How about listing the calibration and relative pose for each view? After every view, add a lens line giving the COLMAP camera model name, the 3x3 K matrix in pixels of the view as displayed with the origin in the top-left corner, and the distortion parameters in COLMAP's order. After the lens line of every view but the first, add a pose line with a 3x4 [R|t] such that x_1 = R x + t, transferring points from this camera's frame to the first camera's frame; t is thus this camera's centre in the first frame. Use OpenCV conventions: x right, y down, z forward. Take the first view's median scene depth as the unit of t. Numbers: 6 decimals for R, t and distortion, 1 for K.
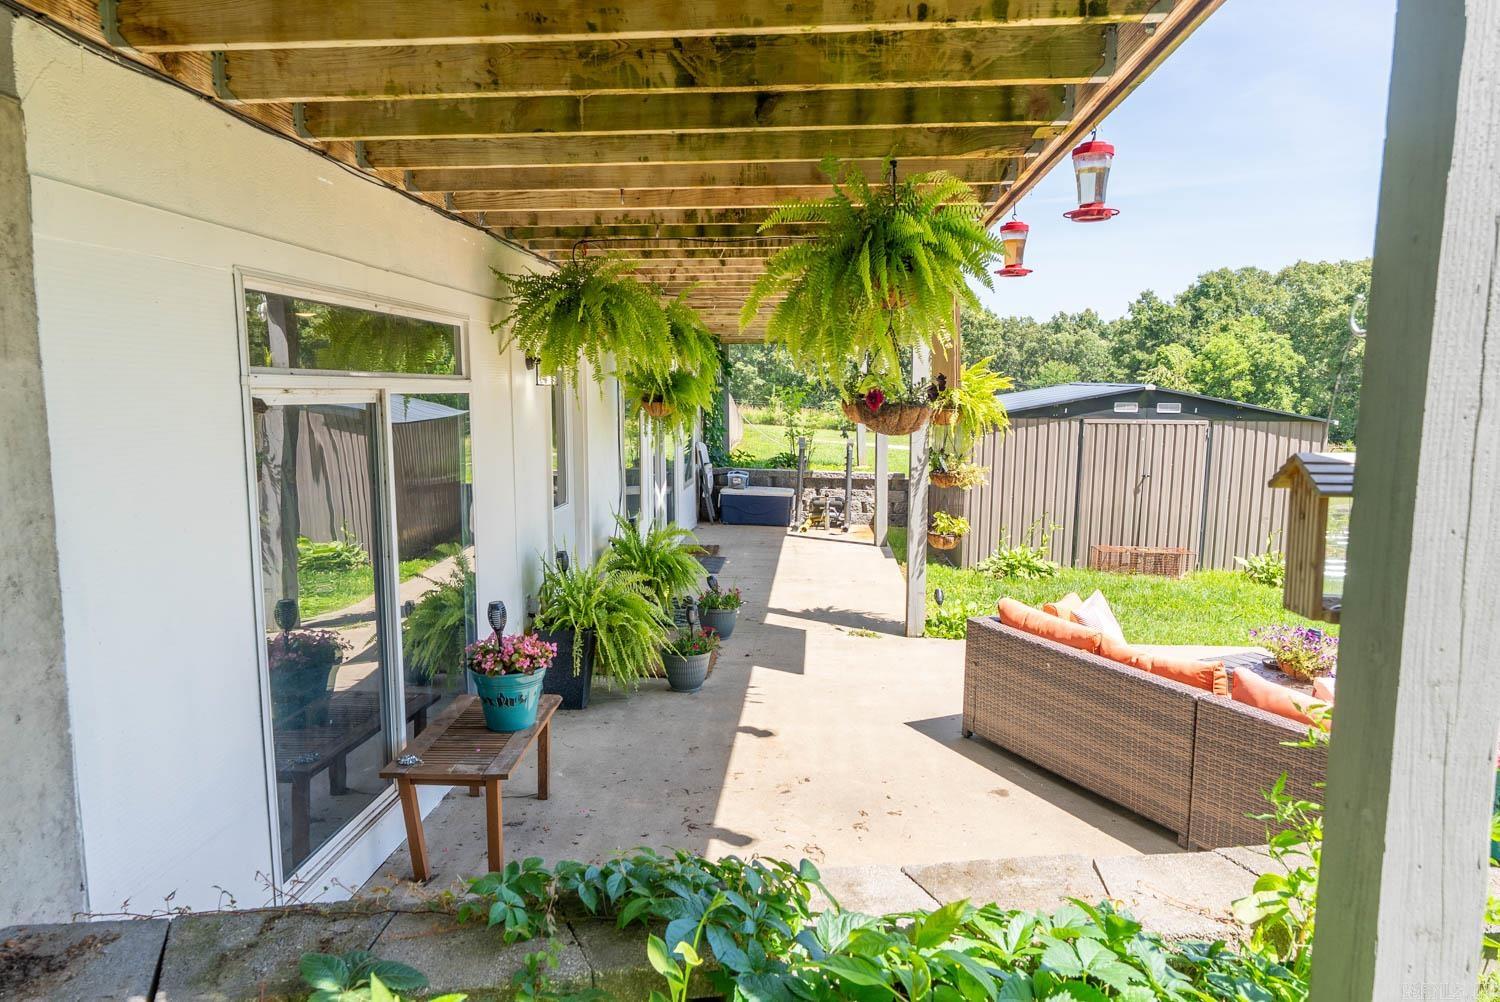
lens RADIAL K [[1013.8, 0, 740.2], [0, 1013.8, 501.4], [0, 0, 1]] dist [0.004452, 0.000585]
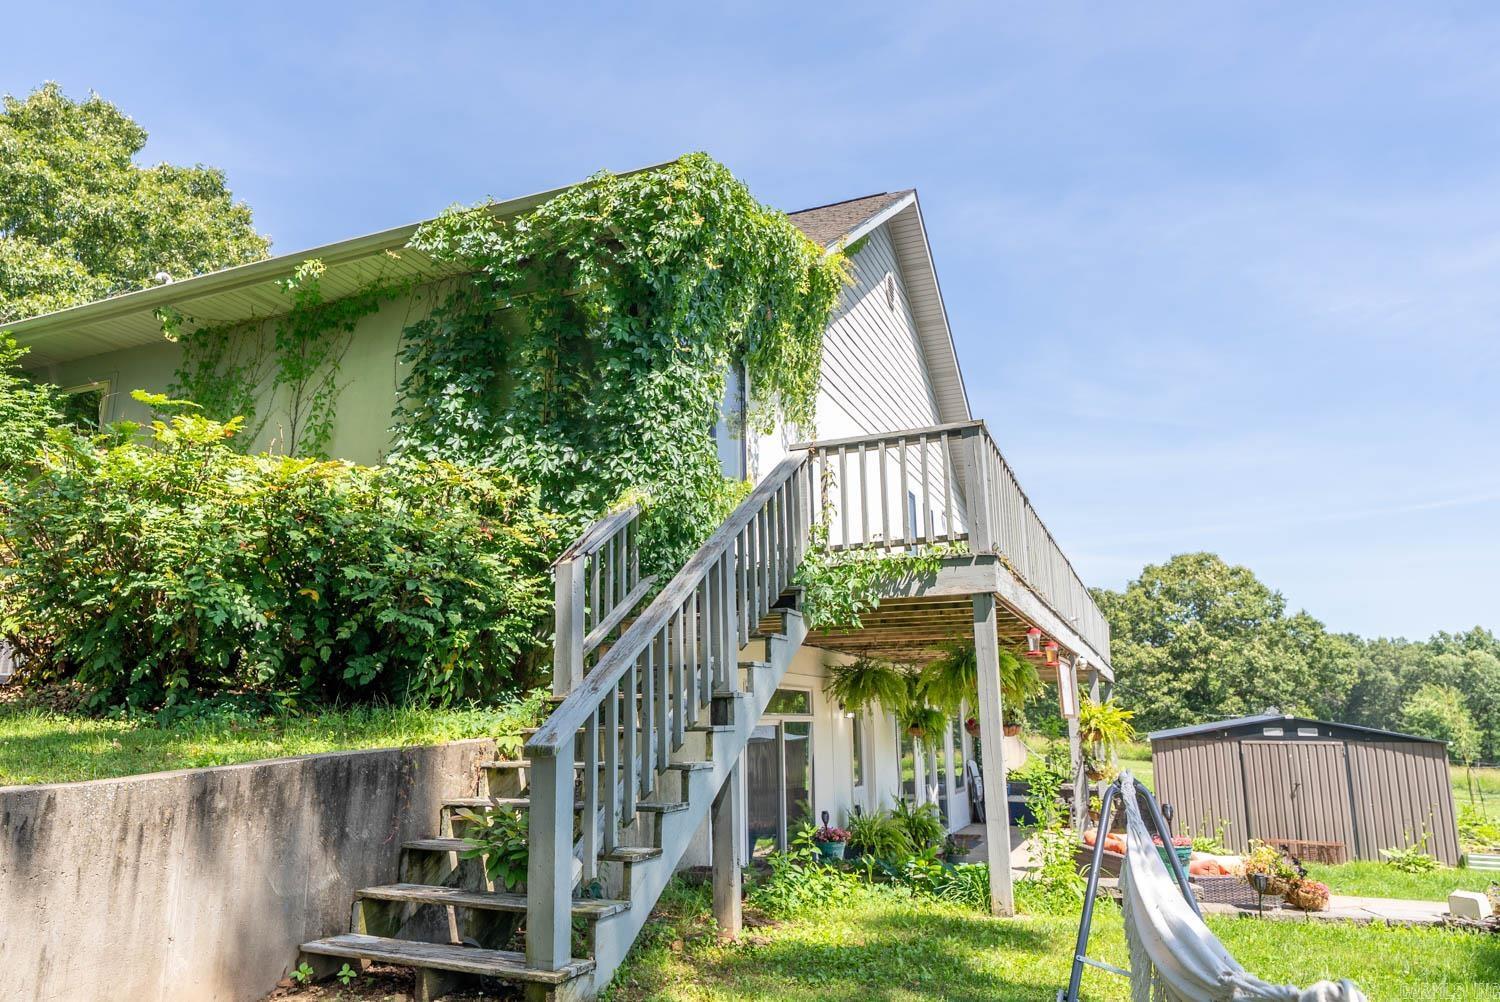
lens RADIAL K [[1013.8, 0, 740.4], [0, 1013.8, 505.5], [0, 0, 1]] dist [0.004452, 0.000585]
pose [[0.951277, -0.069350, -0.300439, 0.131754], [-0.028766, 0.950168, -0.310409, 0.064288], [0.306994, 0.303928, 0.901877, -0.560176]]
